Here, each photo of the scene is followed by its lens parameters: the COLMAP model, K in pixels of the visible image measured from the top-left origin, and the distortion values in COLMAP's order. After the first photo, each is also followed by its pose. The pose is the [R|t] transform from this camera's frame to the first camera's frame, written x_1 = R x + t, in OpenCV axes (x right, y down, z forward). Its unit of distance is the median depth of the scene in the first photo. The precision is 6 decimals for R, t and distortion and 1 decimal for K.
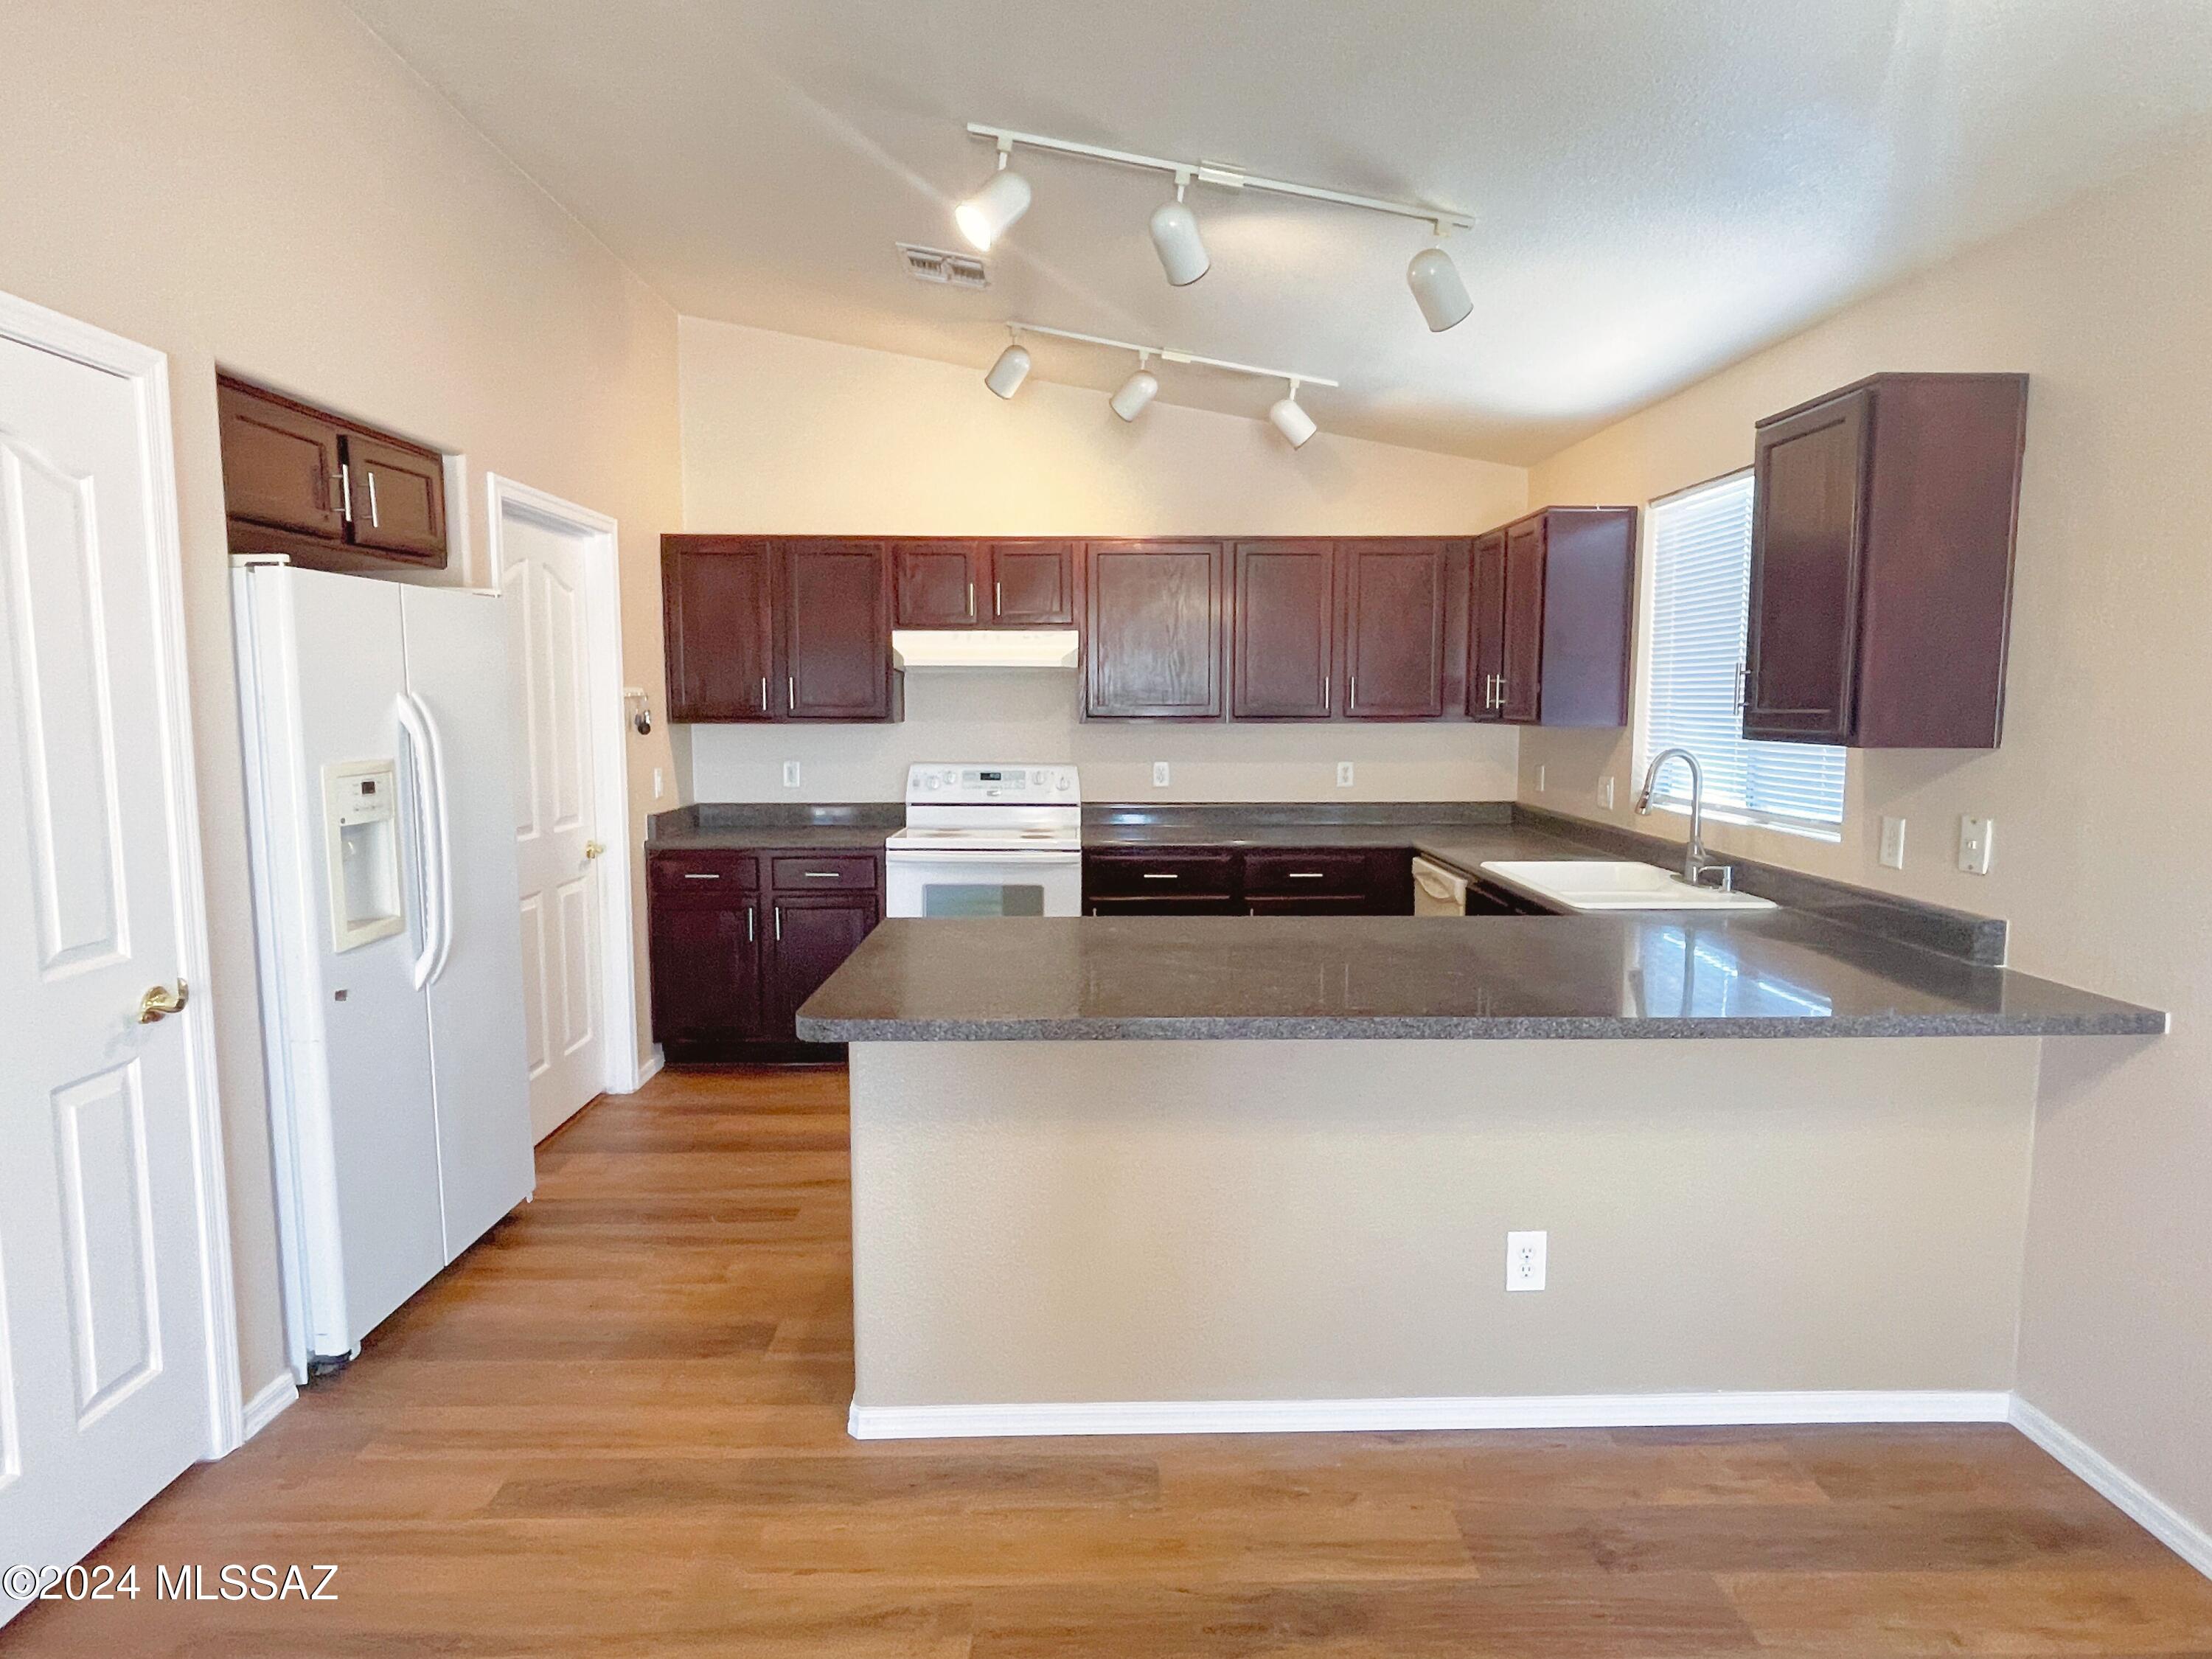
lens RADIAL K [[1214.0, 0, 1123.4], [0, 1214.0, 817.2], [0, 0, 1]] dist [-0.007690, 0.000694]
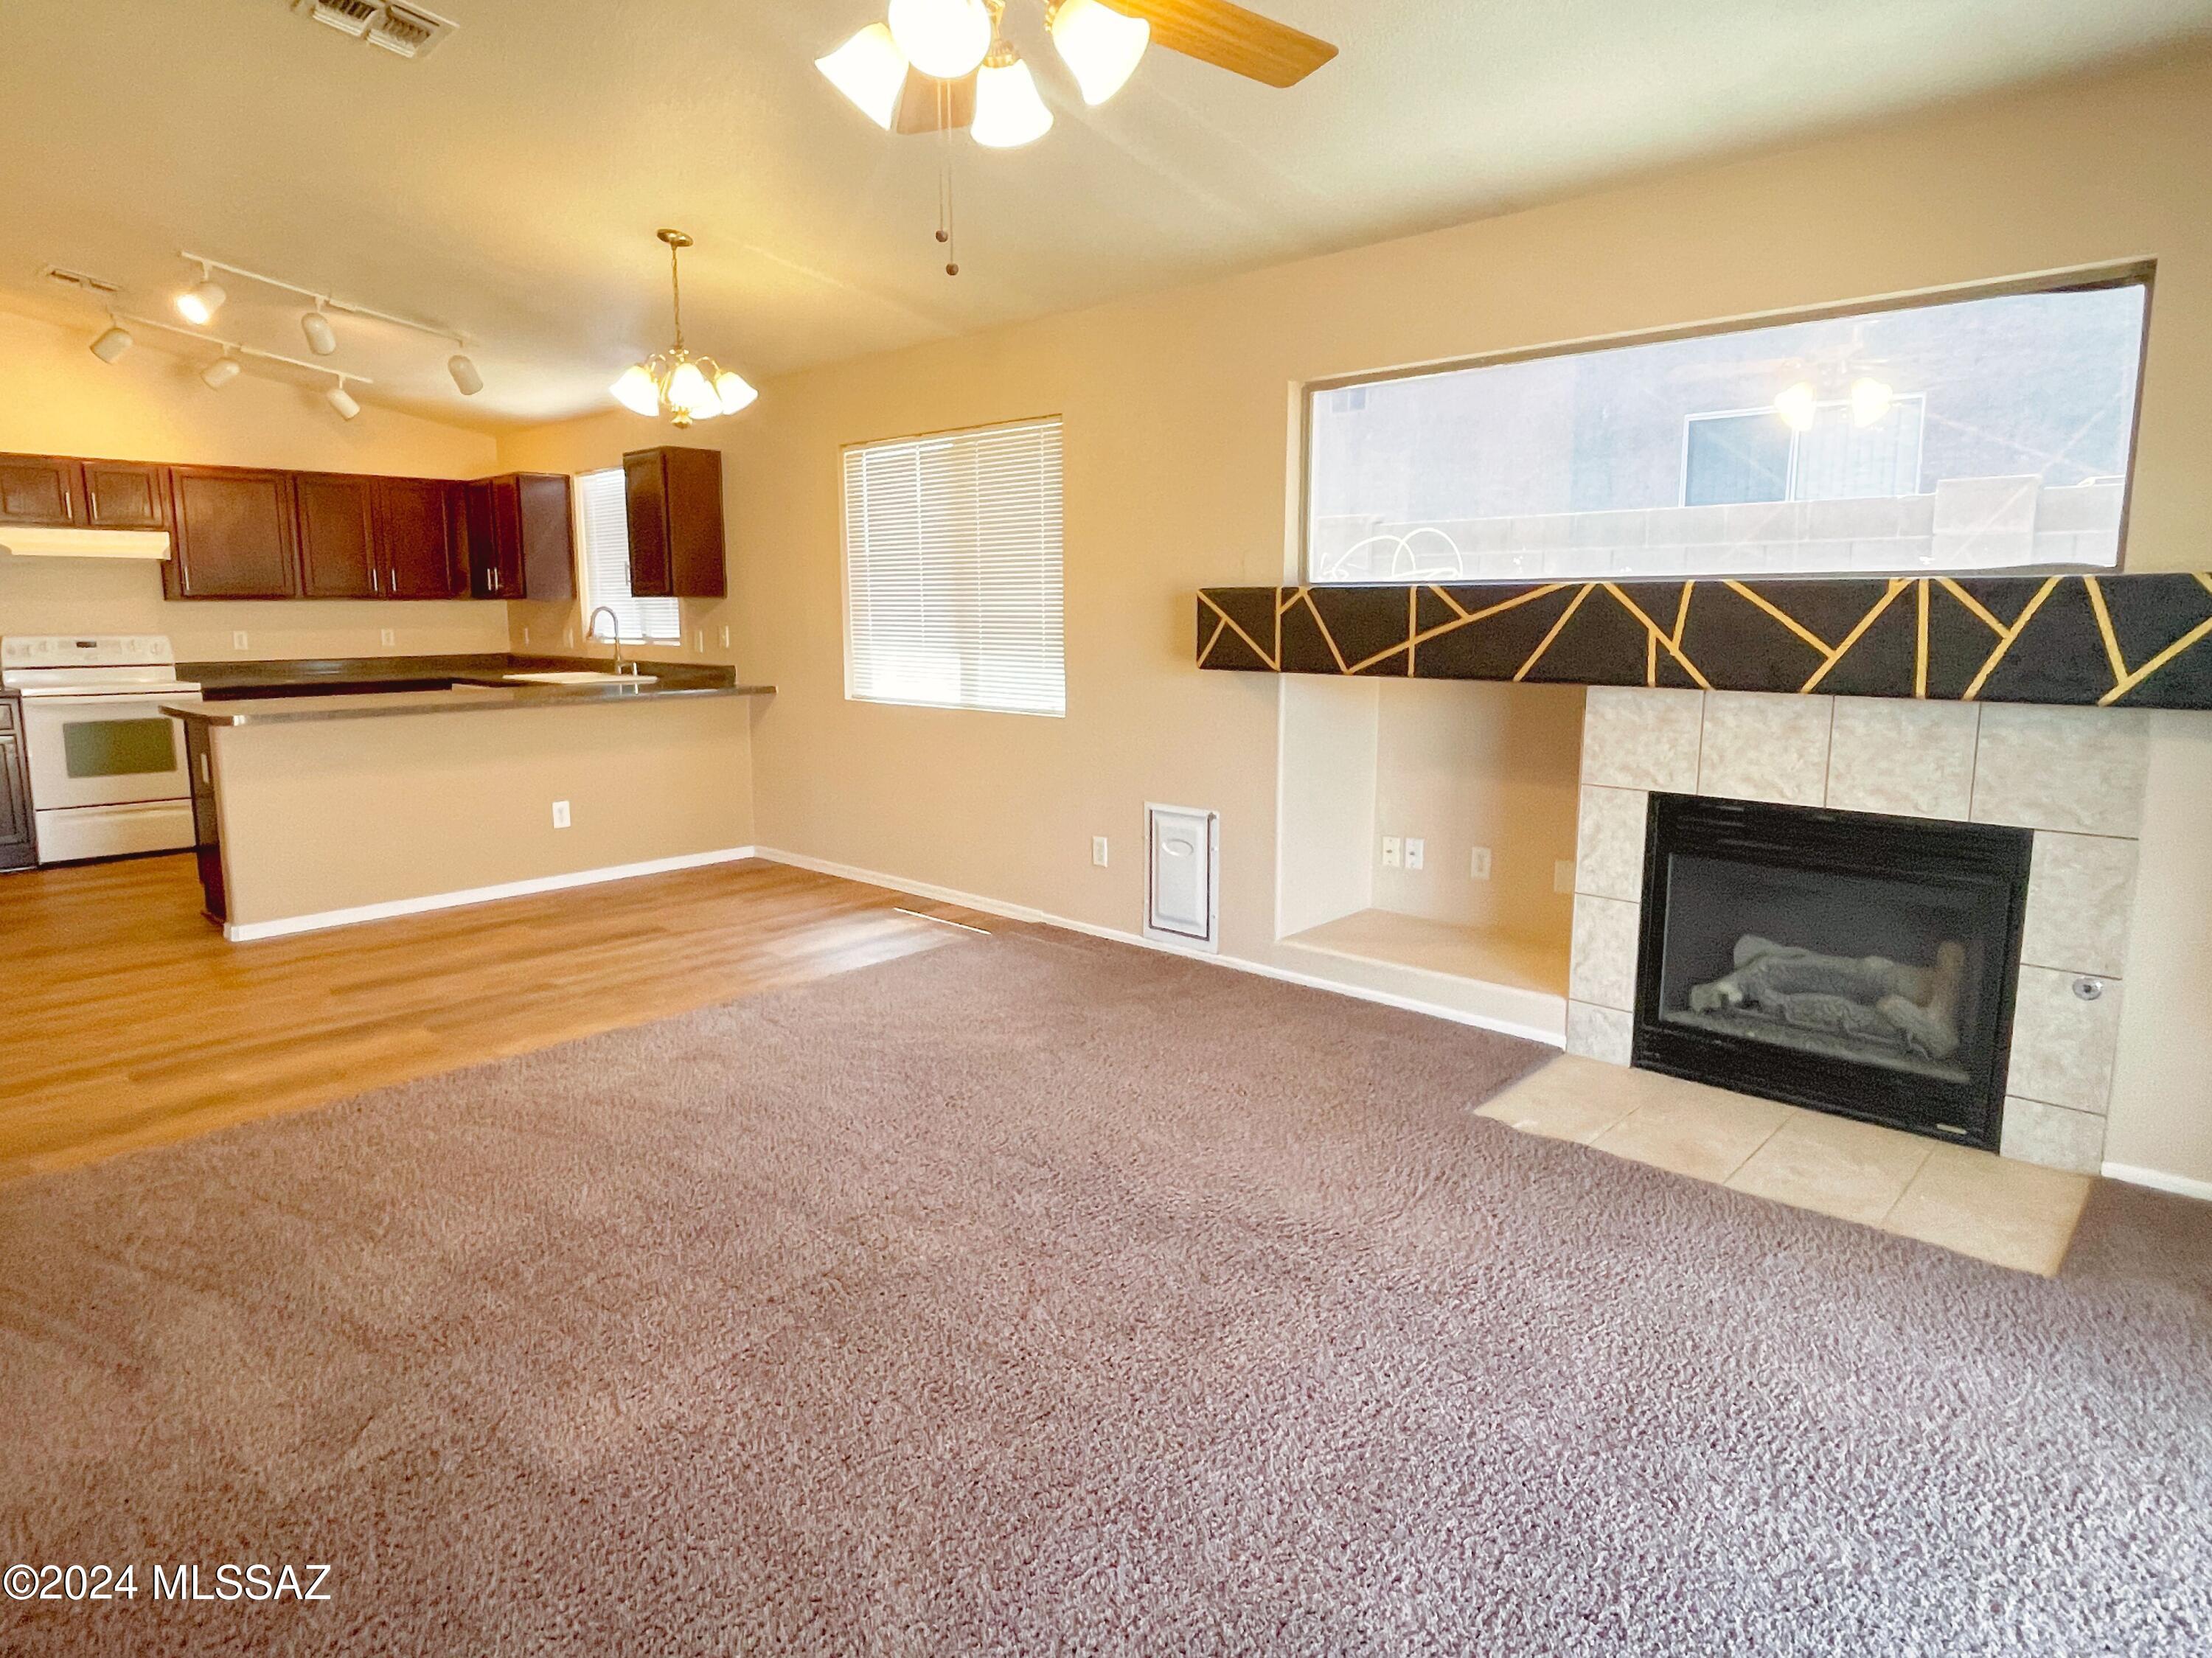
lens RADIAL K [[1213.9, 0, 1079.9], [0, 1213.9, 779.7], [0, 0, 1]] dist [-0.007690, 0.000694]
pose [[0.703189, -0.103512, 0.703428, -0.337547], [0.074012, 0.994628, 0.072376, 0.111444], [-0.707140, 0.001168, 0.707072, -0.764673]]
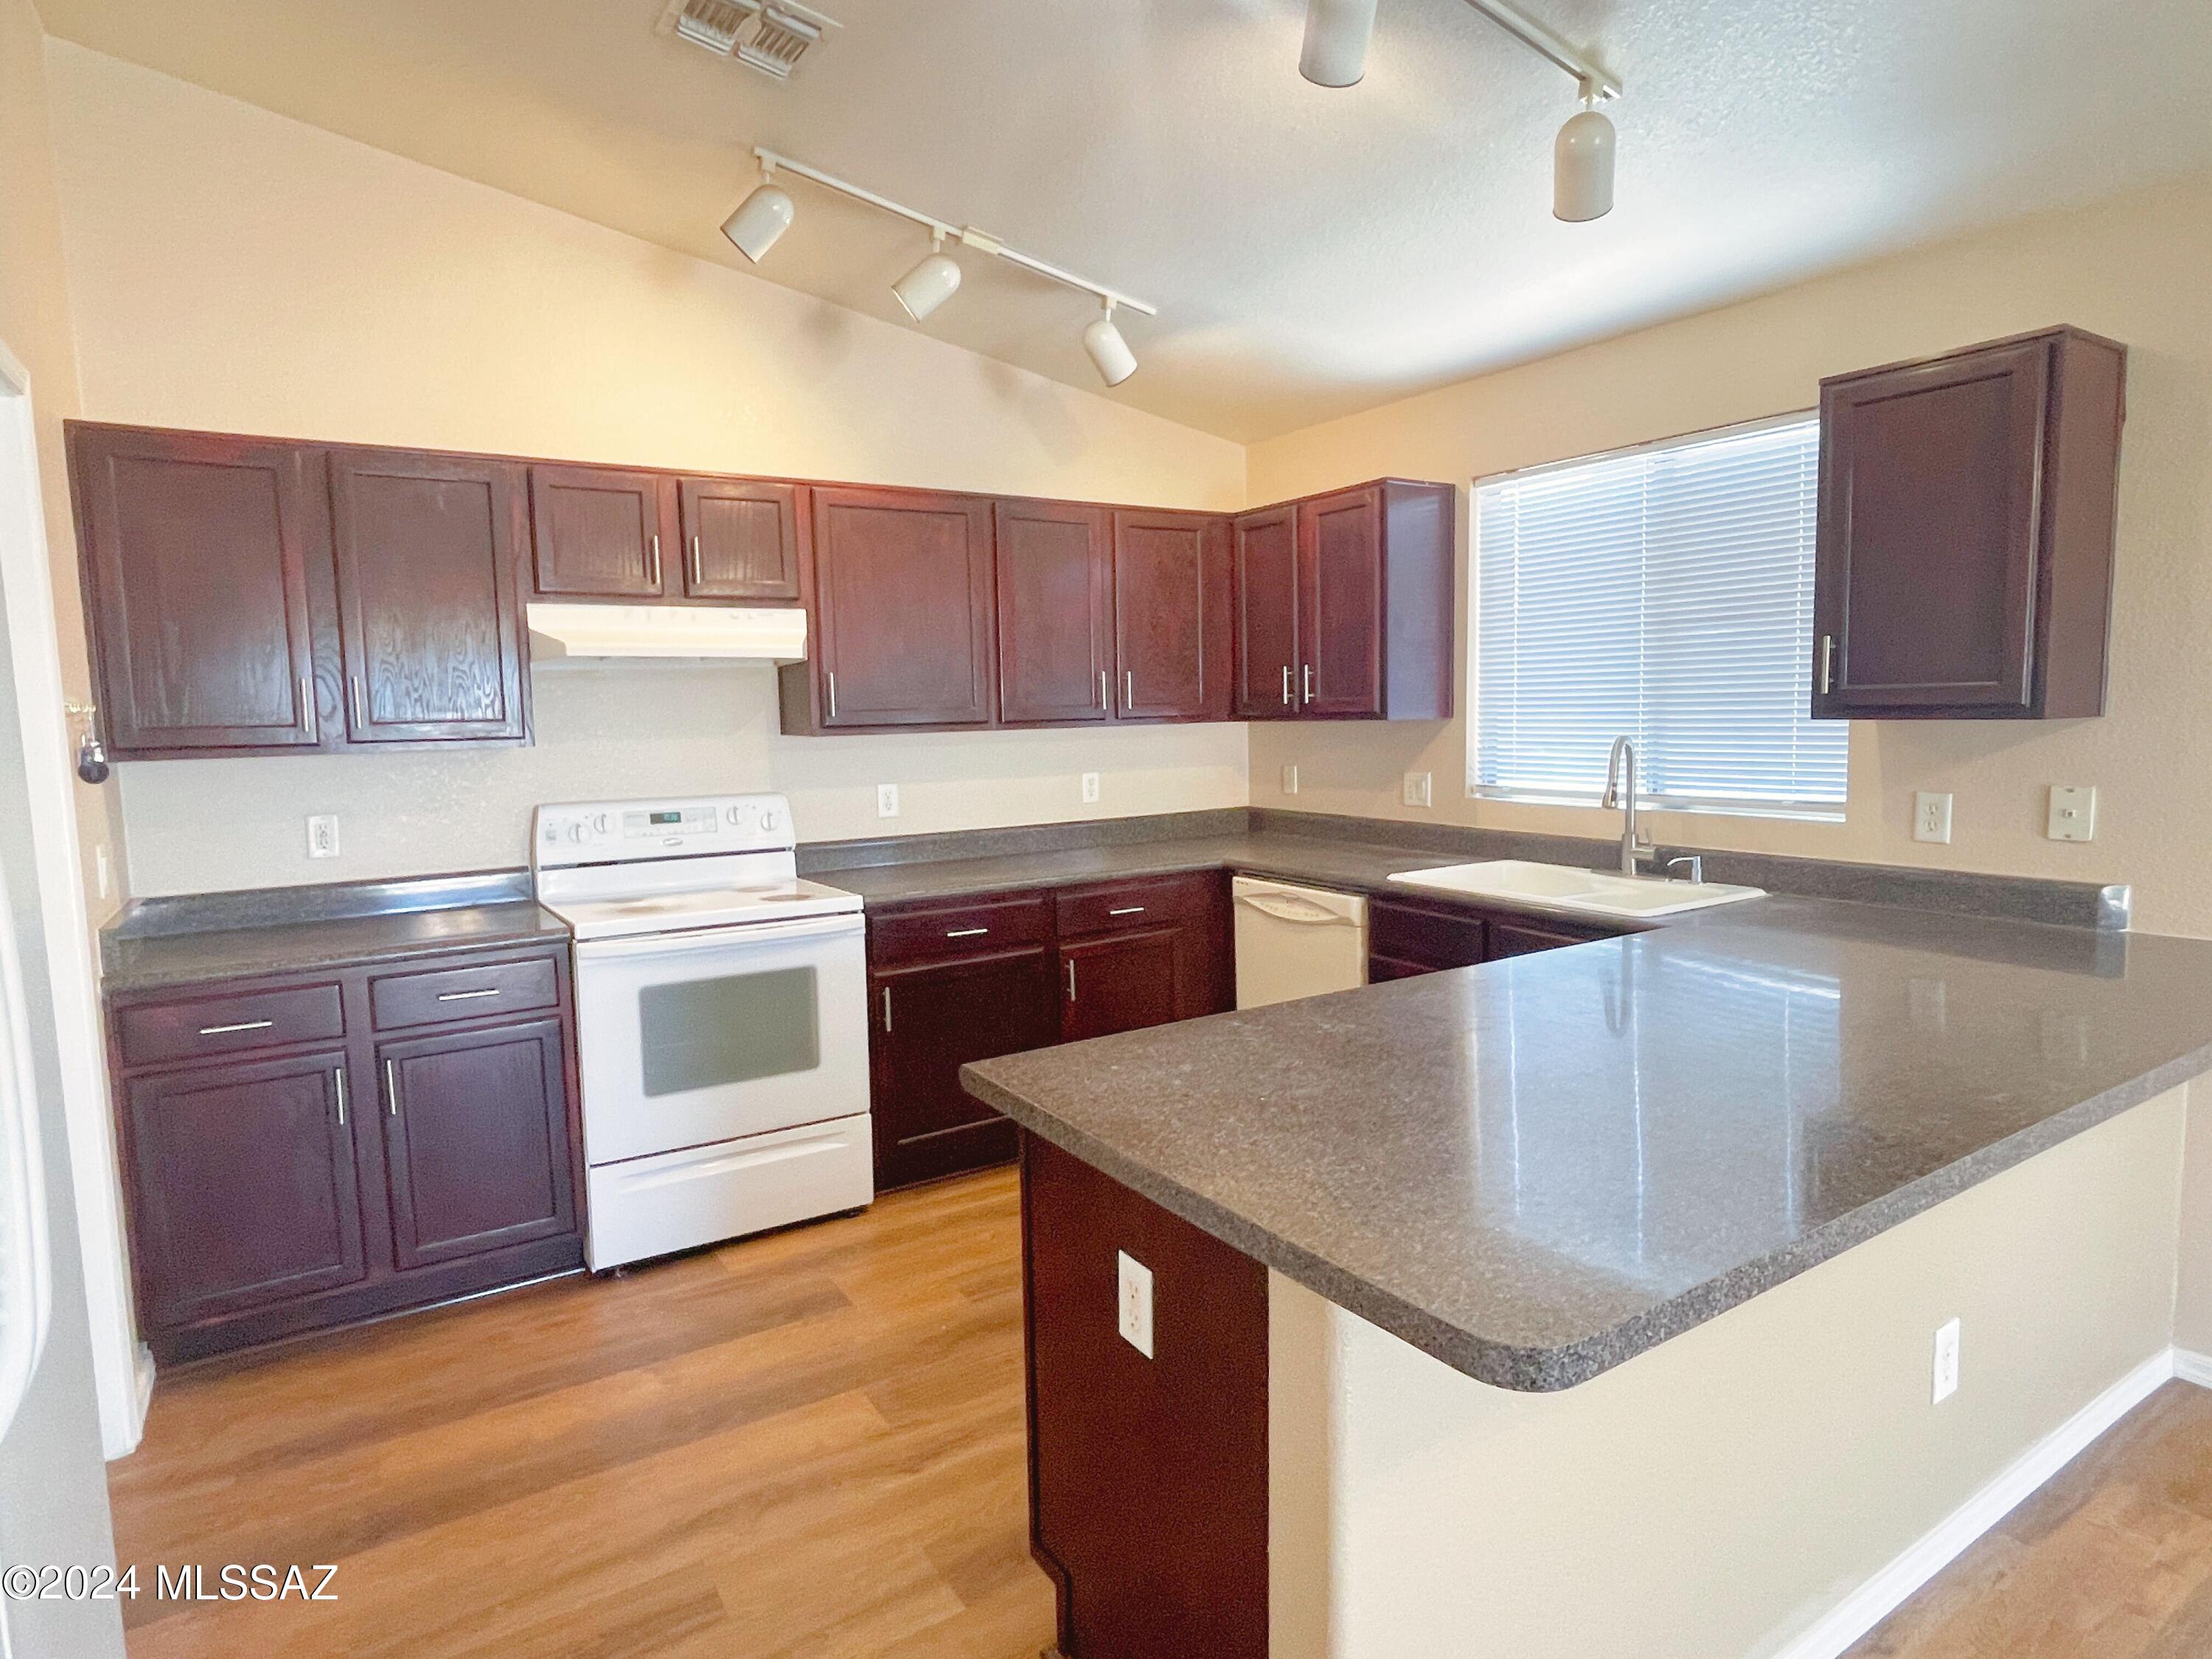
lens RADIAL K [[1214.0, 0, 1104.0], [0, 1214.0, 819.7], [0, 0, 1]] dist [-0.007690, 0.000694]
pose [[0.856539, -0.069299, 0.511408, -0.297777], [0.074065, 0.997192, 0.011077, -0.025606], [-0.510739, 0.028389, 0.859267, 0.322286]]
